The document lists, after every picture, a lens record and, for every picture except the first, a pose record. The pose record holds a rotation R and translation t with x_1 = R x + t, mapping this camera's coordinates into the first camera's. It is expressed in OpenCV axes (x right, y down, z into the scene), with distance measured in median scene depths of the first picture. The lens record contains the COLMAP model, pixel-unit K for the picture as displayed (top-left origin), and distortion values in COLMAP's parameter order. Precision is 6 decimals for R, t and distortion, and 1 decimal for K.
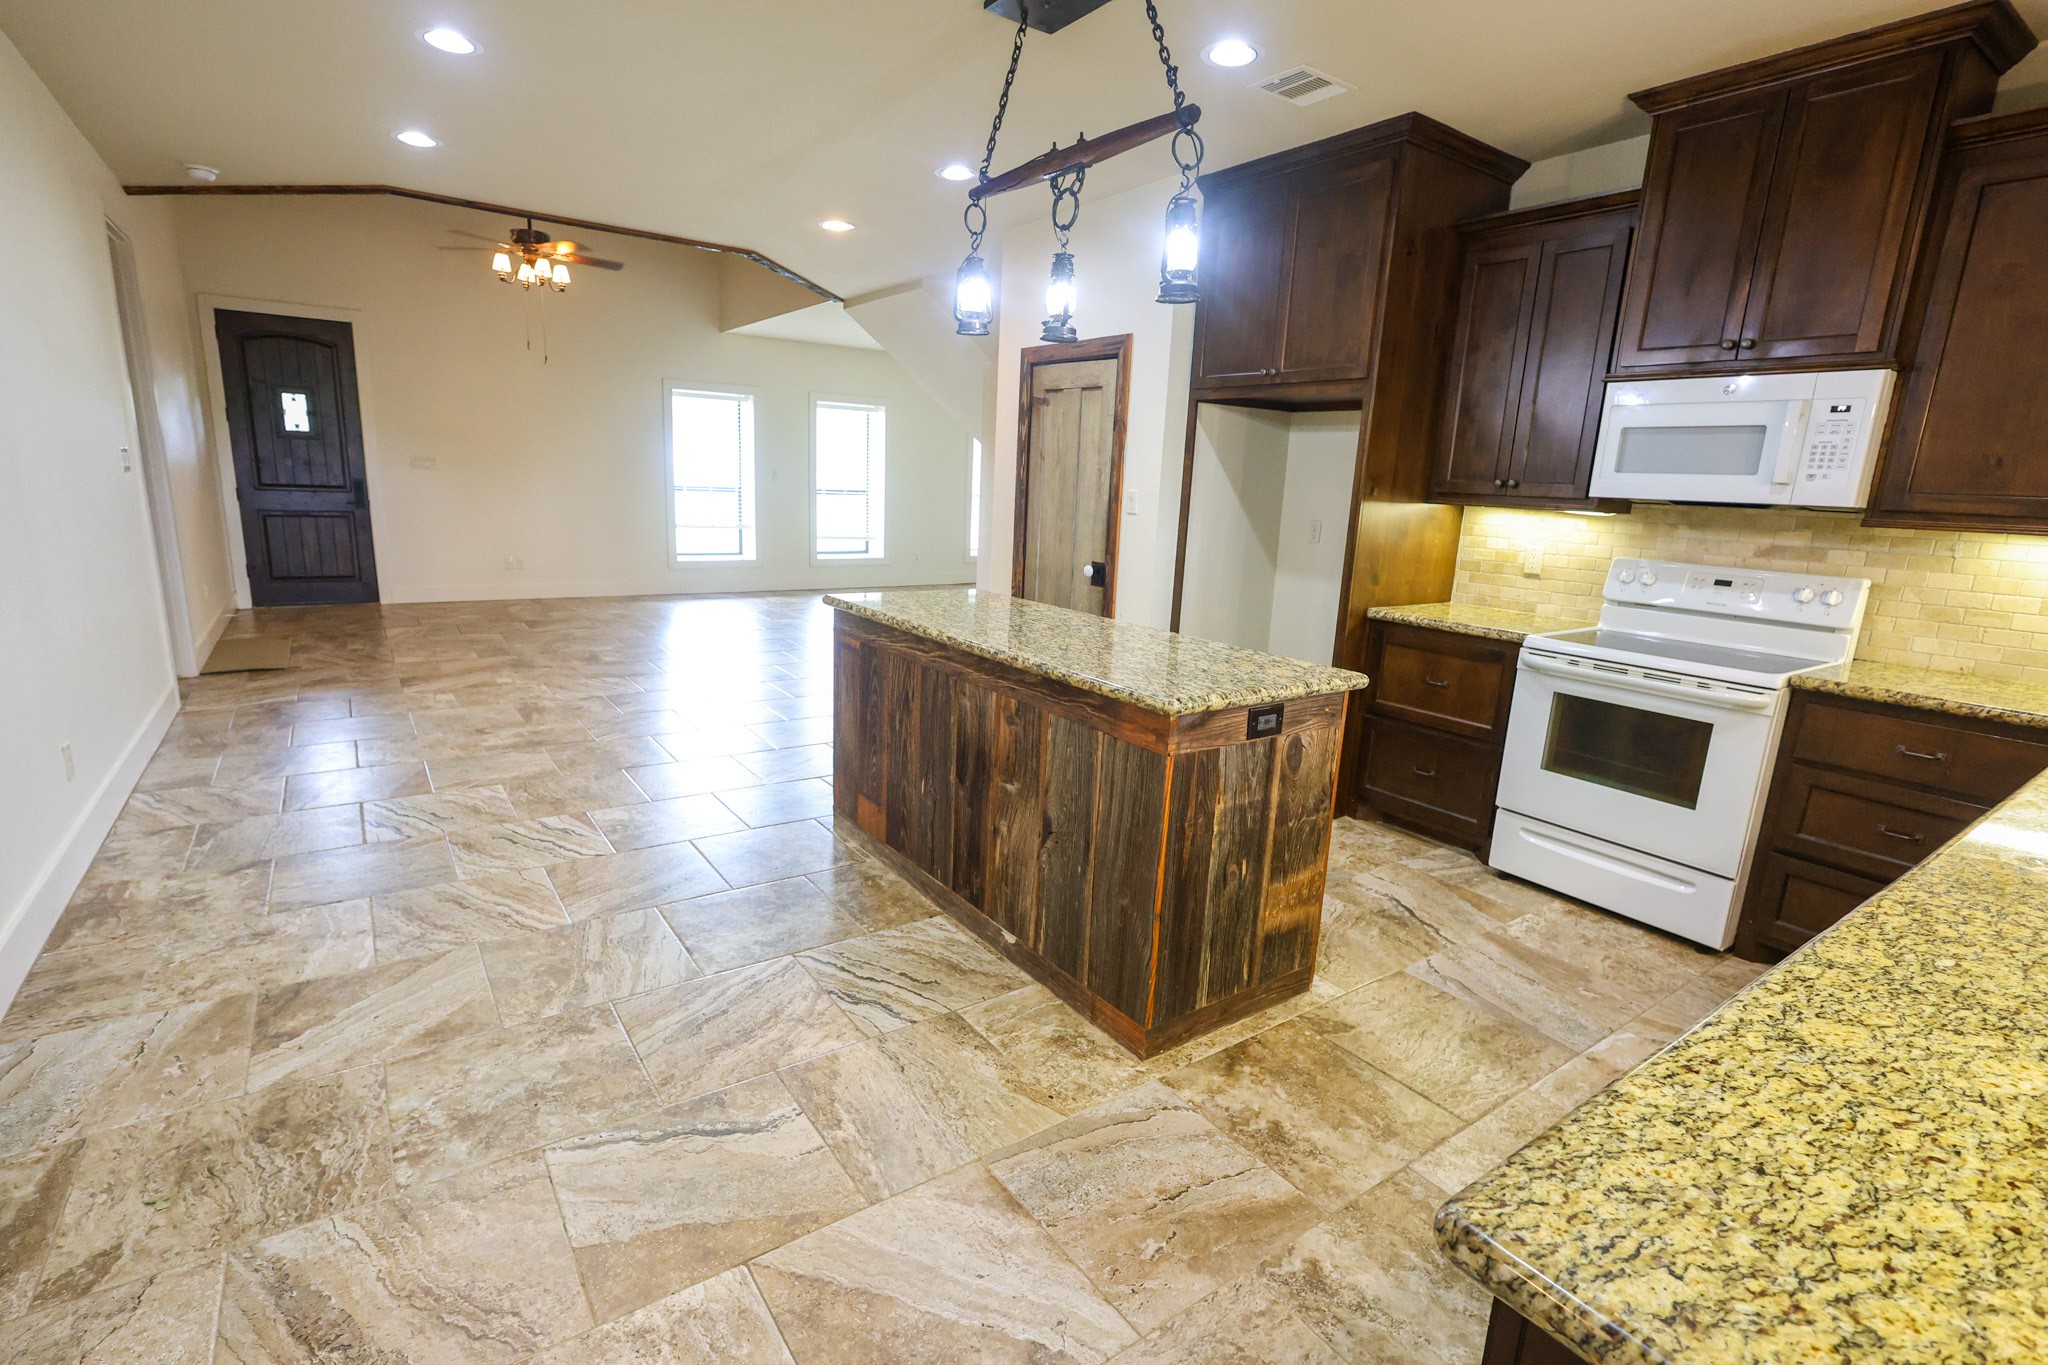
lens RADIAL K [[947.5, 0, 1018.6], [0, 947.5, 690.2], [0, 0, 1]] dist [0.003672, -0.001705]
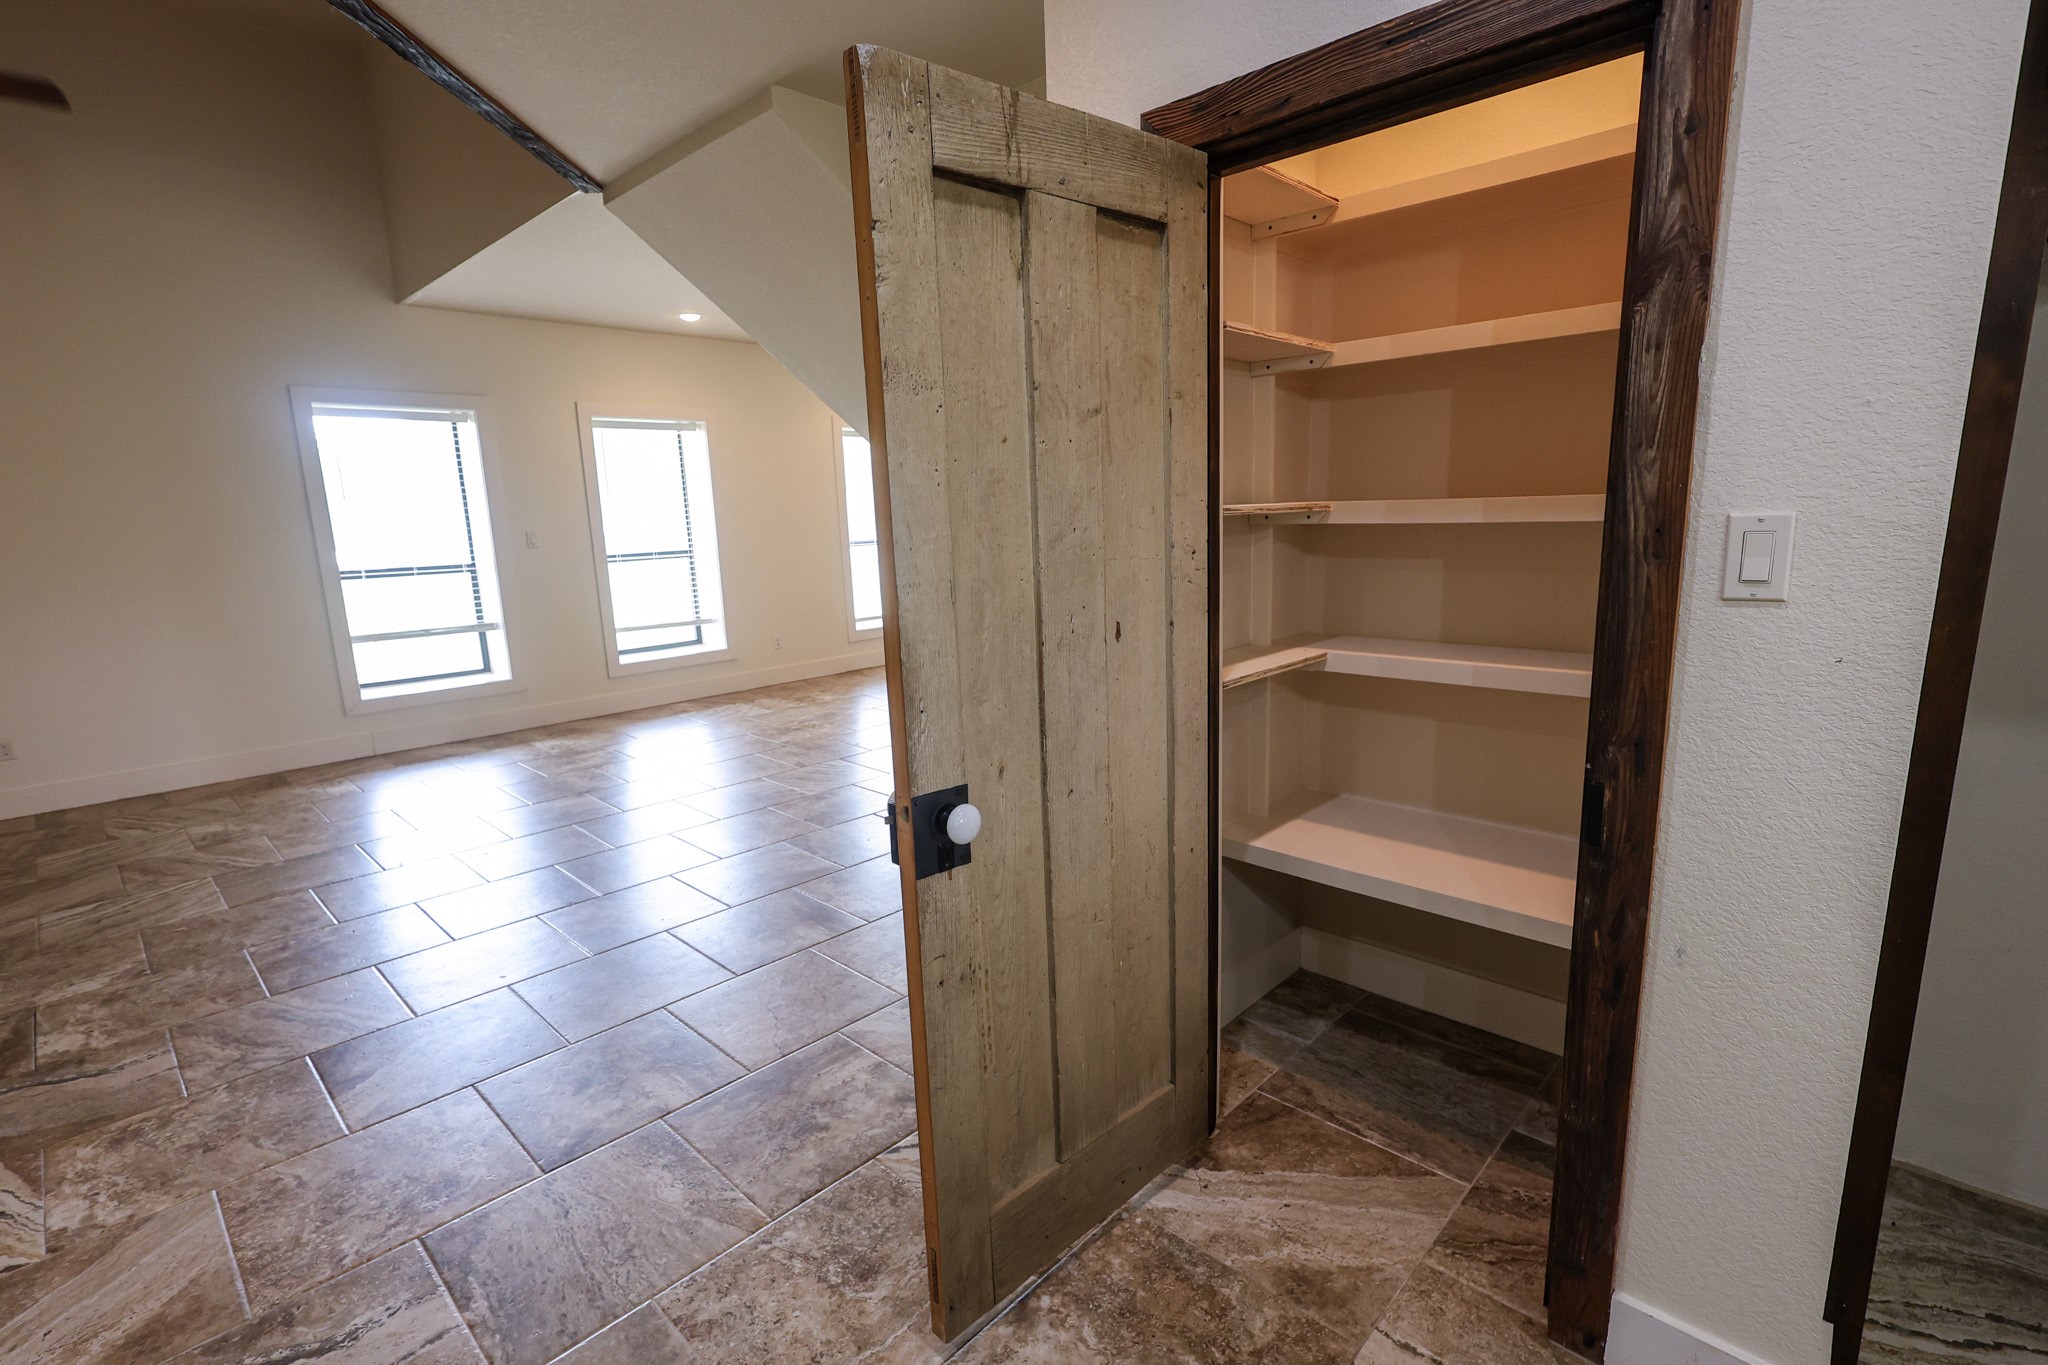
lens RADIAL K [[947.5, 0, 1030.9], [0, 947.5, 685.5], [0, 0, 1]] dist [0.003672, -0.001705]
pose [[0.979343, -0.107304, 0.171388, -0.052387], [0.112991, 0.993312, -0.023753, -0.077094], [-0.167693, 0.042627, 0.984917, 0.325427]]
